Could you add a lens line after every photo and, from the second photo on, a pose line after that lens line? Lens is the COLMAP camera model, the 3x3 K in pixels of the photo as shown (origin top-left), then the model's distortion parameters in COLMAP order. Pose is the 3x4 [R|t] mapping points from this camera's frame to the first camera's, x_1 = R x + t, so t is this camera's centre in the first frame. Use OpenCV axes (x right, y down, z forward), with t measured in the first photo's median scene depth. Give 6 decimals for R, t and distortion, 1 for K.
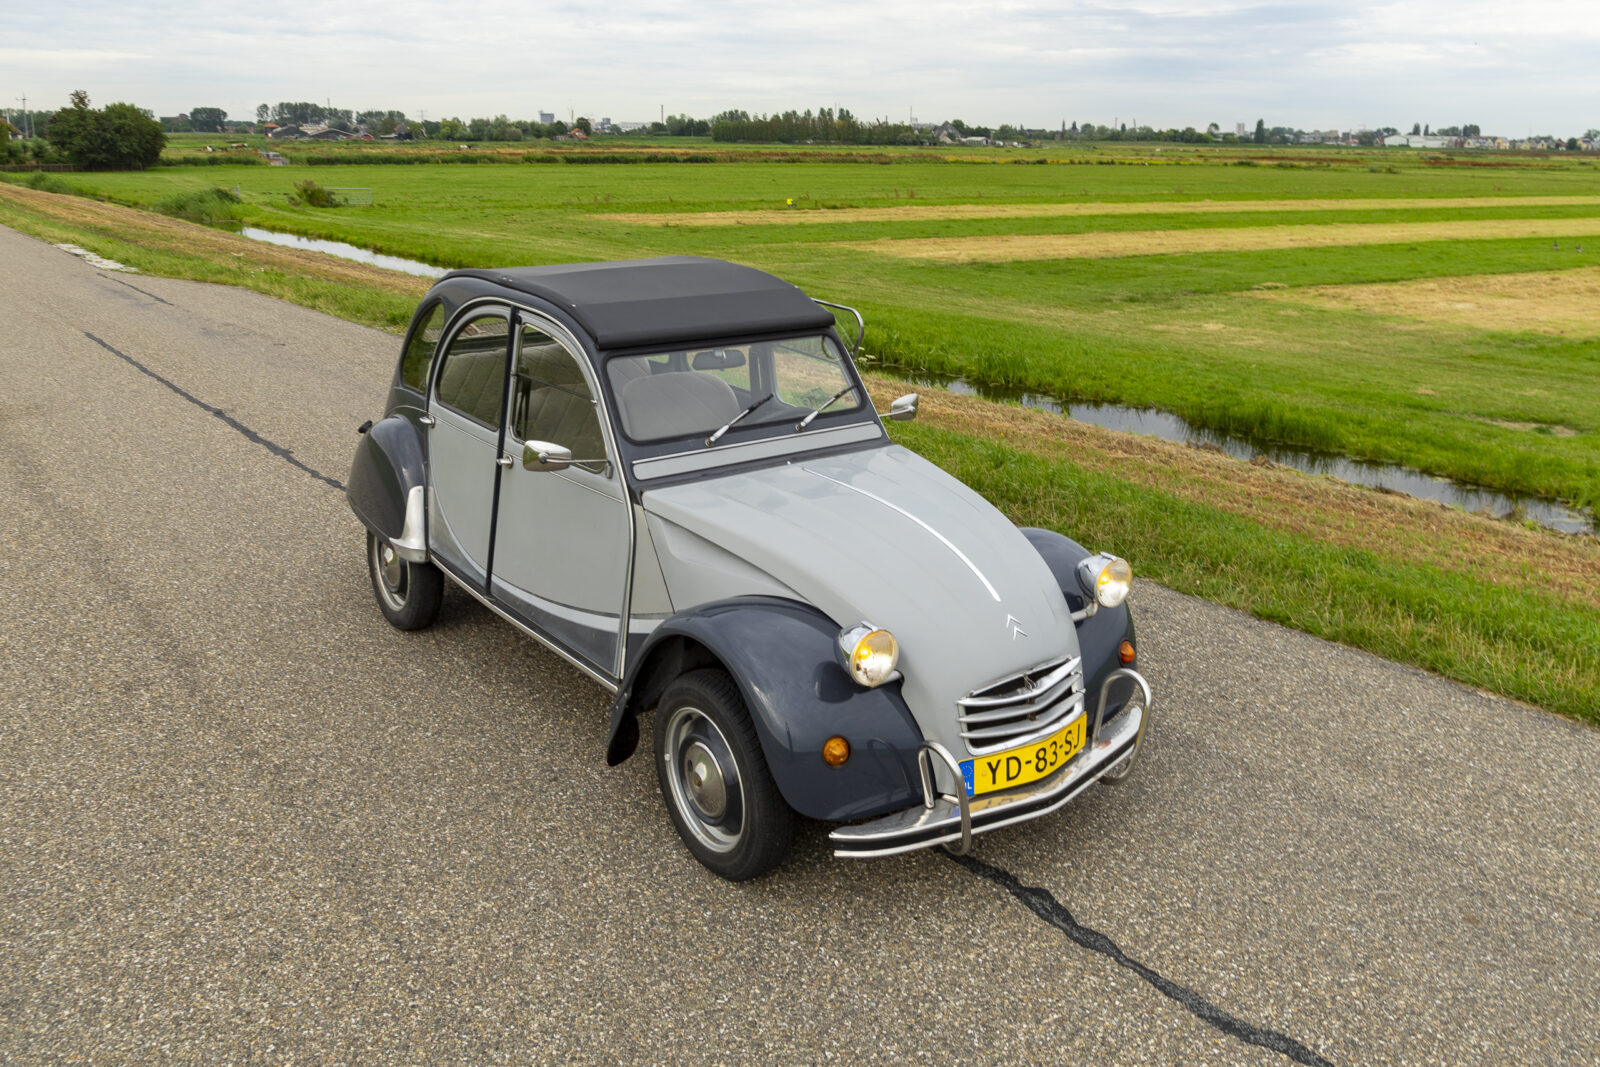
lens RADIAL K [[1426.9, 0, 800.0], [0, 1426.9, 533.5], [0, 0, 1]] dist [-0.016124, 0.019310]
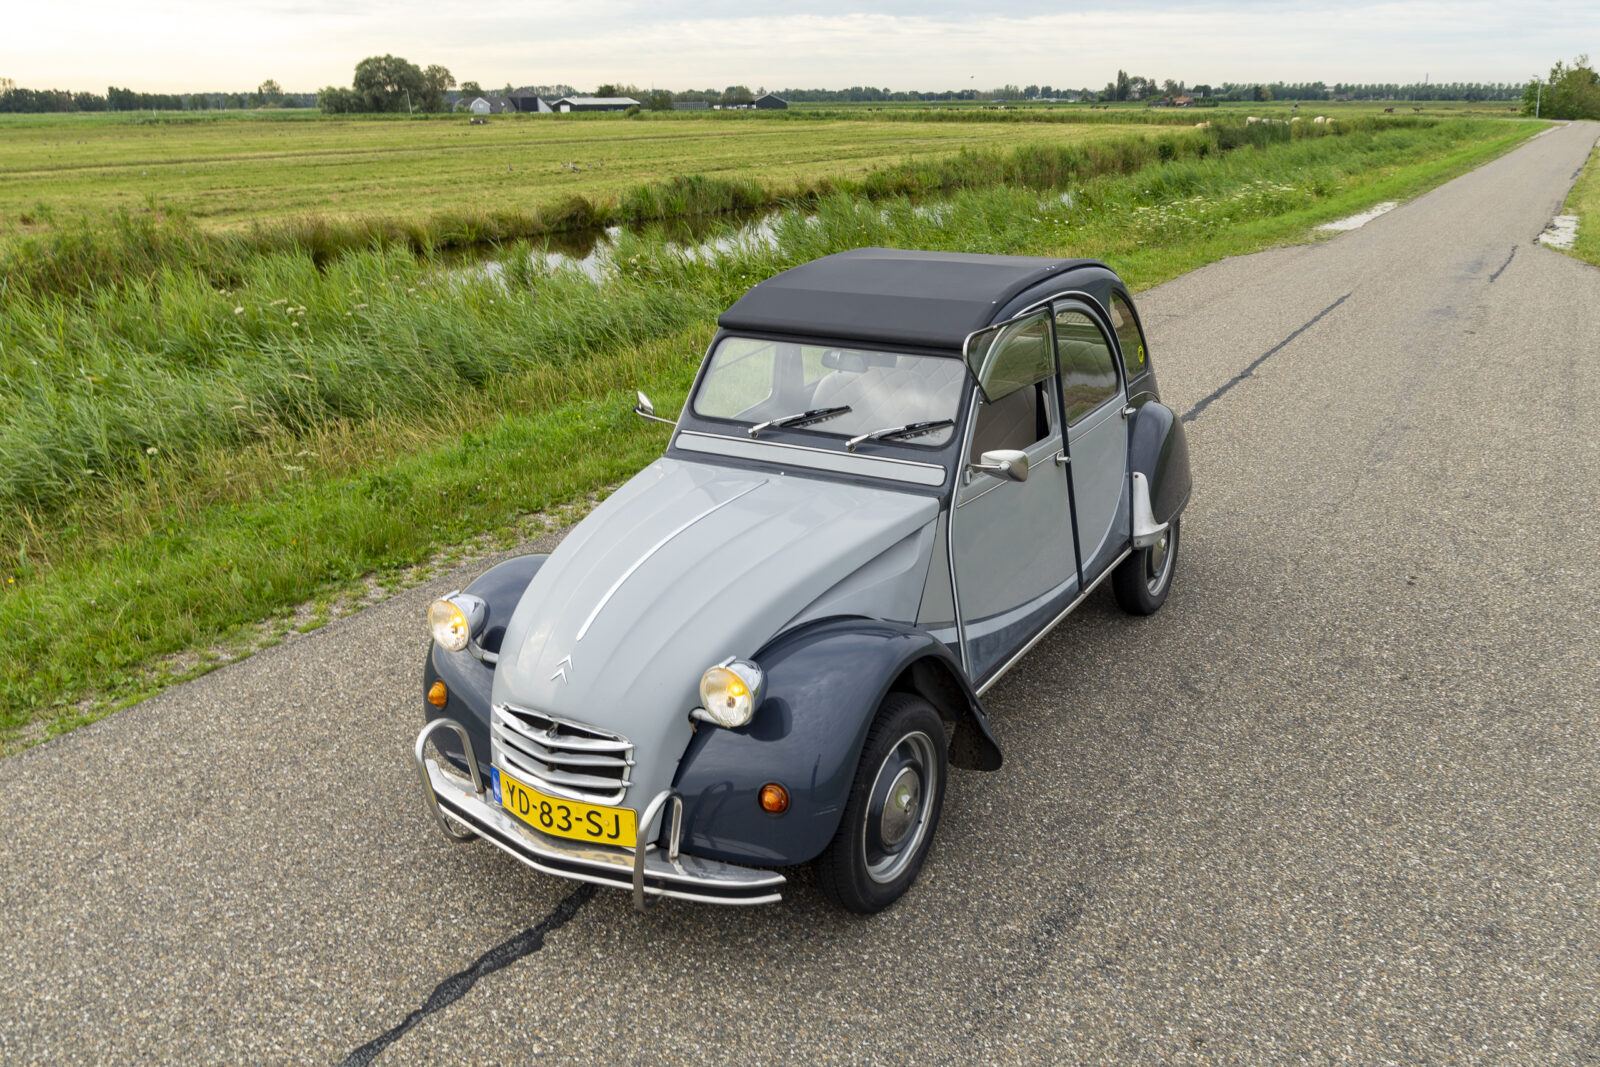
lens RADIAL K [[1332.9, 0, 807.2], [0, 1332.9, 489.2], [0, 0, 1]] dist [-0.040644, 0.020772]
pose [[0.329445, 0.263695, -0.906604, 0.094511], [-0.250665, 0.950178, 0.185281, -0.024342], [0.910293, 0.166214, 0.379131, 0.078264]]
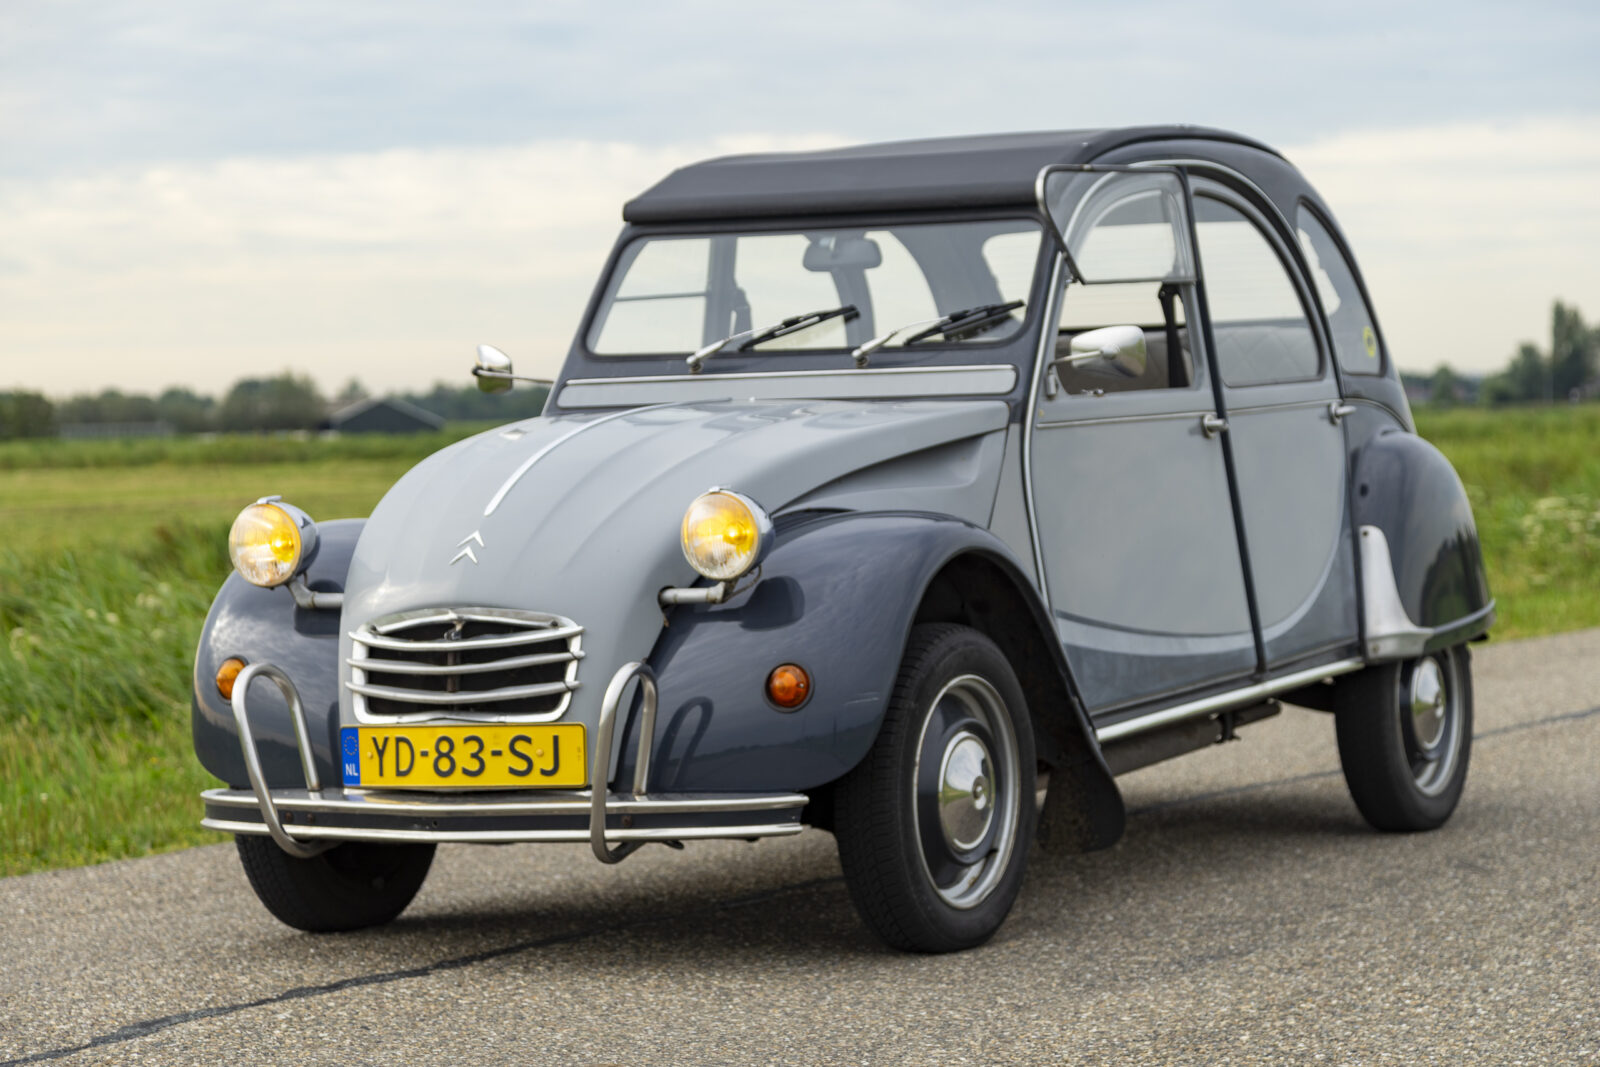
lens RADIAL K [[4883.9, 0, 800.0], [0, 4883.9, 533.5], [0, 0, 1]] dist [0.113746, -7.526430]
pose [[0.386293, 0.011818, -0.922300, 0.222979], [-0.236787, 0.967679, -0.086775, 0.022585], [0.891465, 0.251909, 0.376606, 0.028543]]
